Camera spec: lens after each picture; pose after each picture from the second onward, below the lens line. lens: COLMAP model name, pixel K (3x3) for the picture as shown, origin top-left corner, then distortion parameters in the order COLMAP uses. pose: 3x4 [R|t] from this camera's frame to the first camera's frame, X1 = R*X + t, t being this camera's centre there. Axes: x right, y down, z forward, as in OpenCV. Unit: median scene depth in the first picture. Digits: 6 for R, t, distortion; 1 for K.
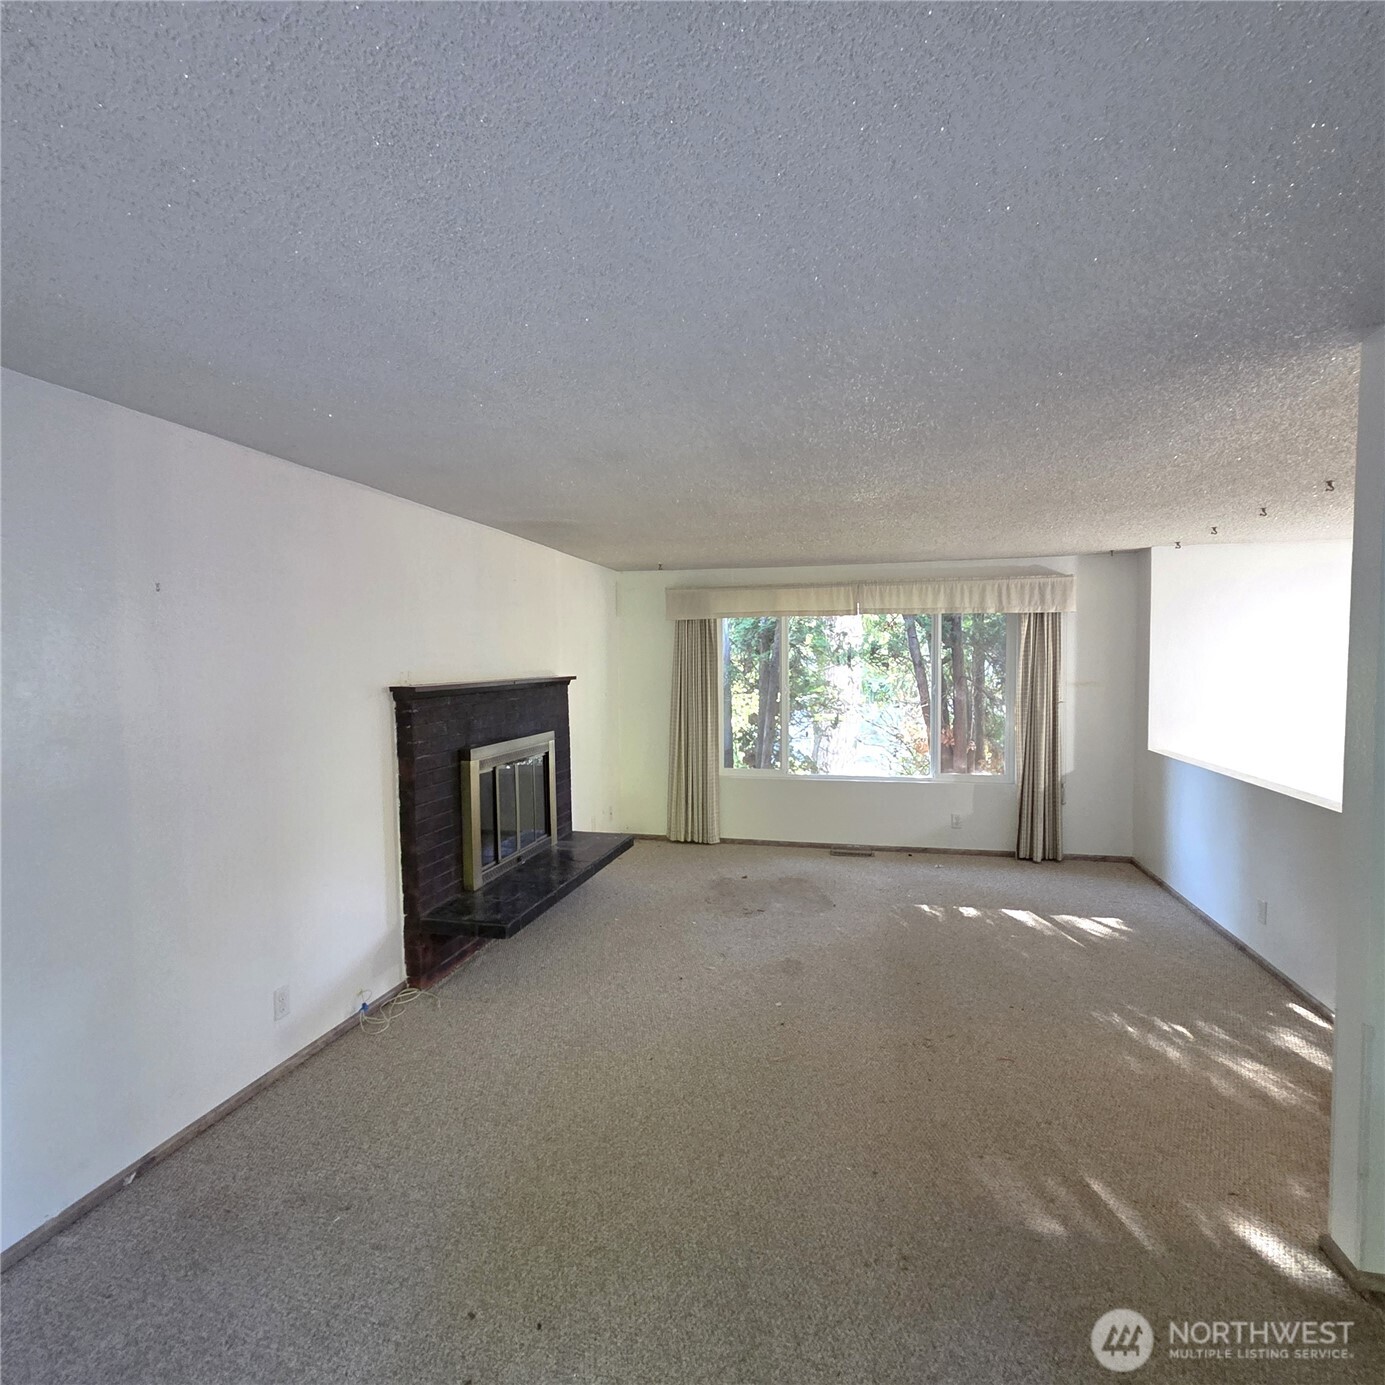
lens RADIAL K [[754.5, 0, 701.9], [0, 754.5, 693.7], [0, 0, 1]] dist [0.009488, -0.000067]
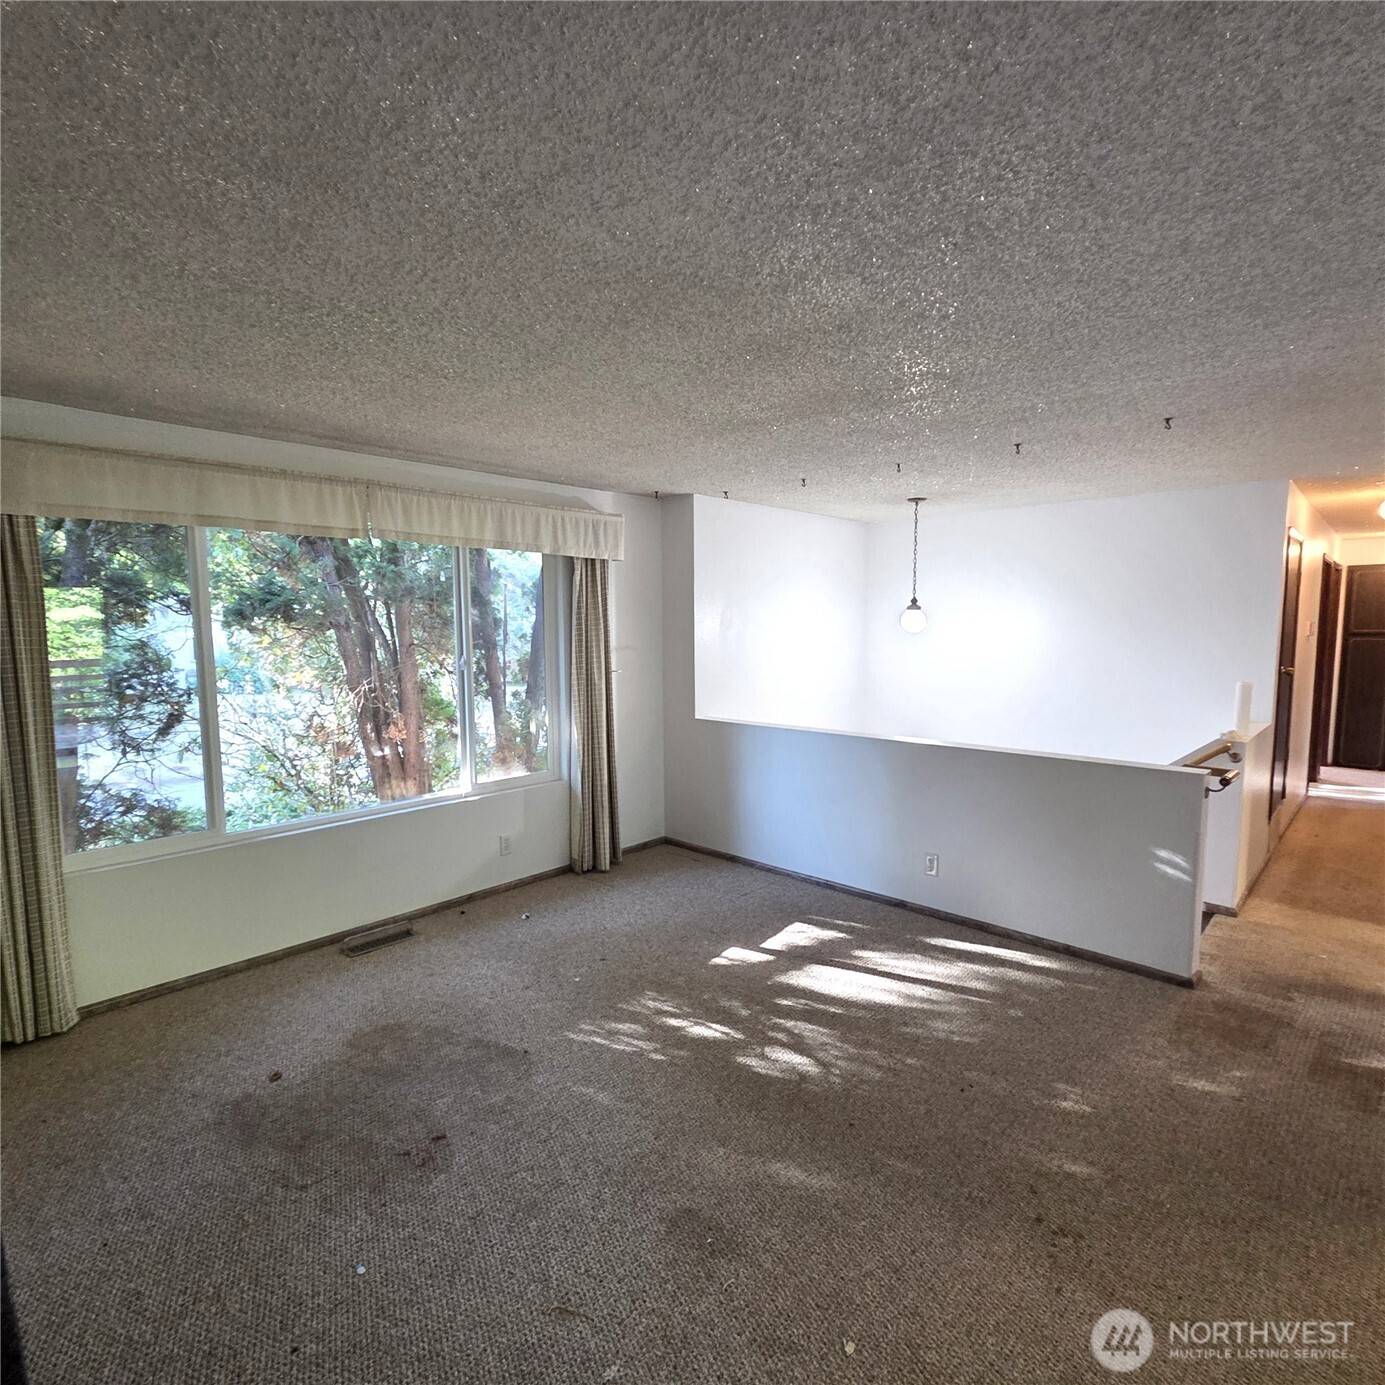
lens RADIAL K [[766.8, 0, 705.5], [0, 766.8, 701.0], [0, 0, 1]] dist [0.015220, -0.000642]
pose [[0.503605, -0.085806, 0.859662, -0.191118], [0.037843, 0.996291, 0.077274, -0.016931], [-0.863105, -0.006384, 0.504984, 0.495648]]
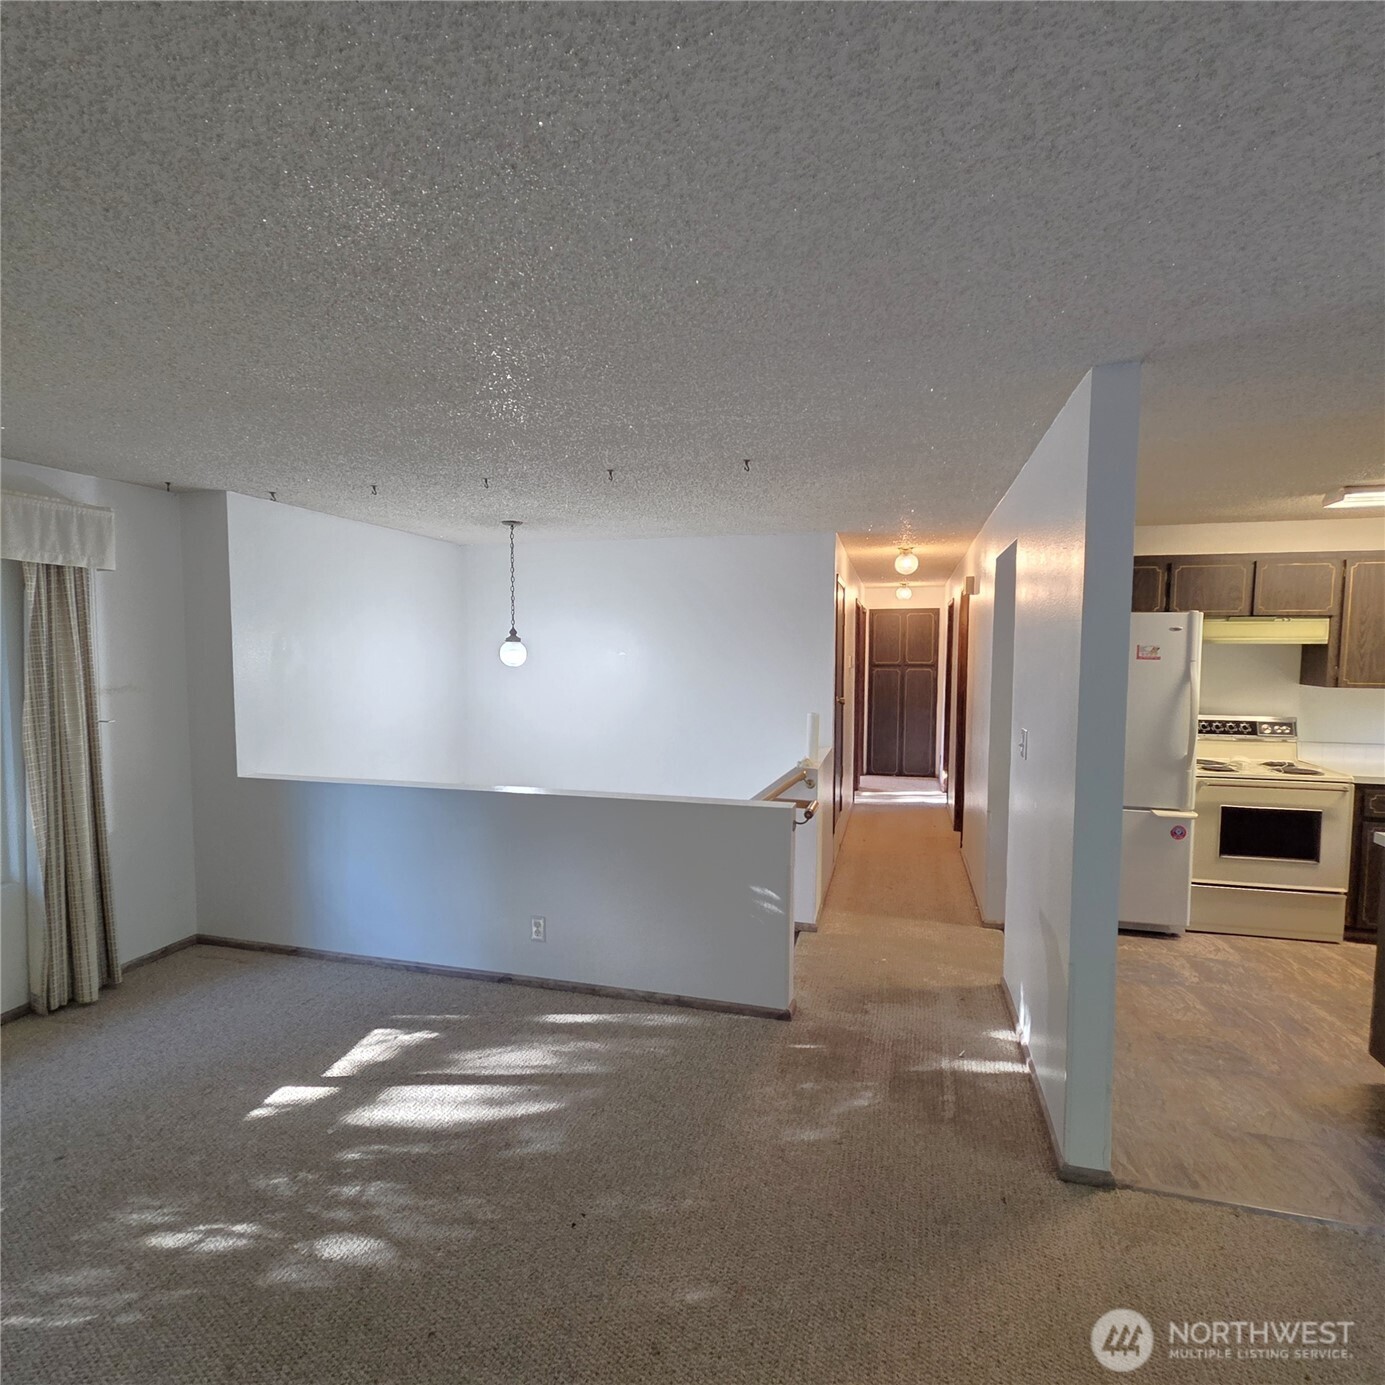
lens RADIAL K [[765.7, 0, 692.5], [0, 765.7, 692.5], [0, 0, 1]] dist [0.002910, -0.001448]
pose [[0.051221, -0.051730, 0.997347, -0.101132], [0.038137, 0.998031, 0.049807, -0.023580], [-0.997959, 0.035484, 0.053093, 0.505839]]
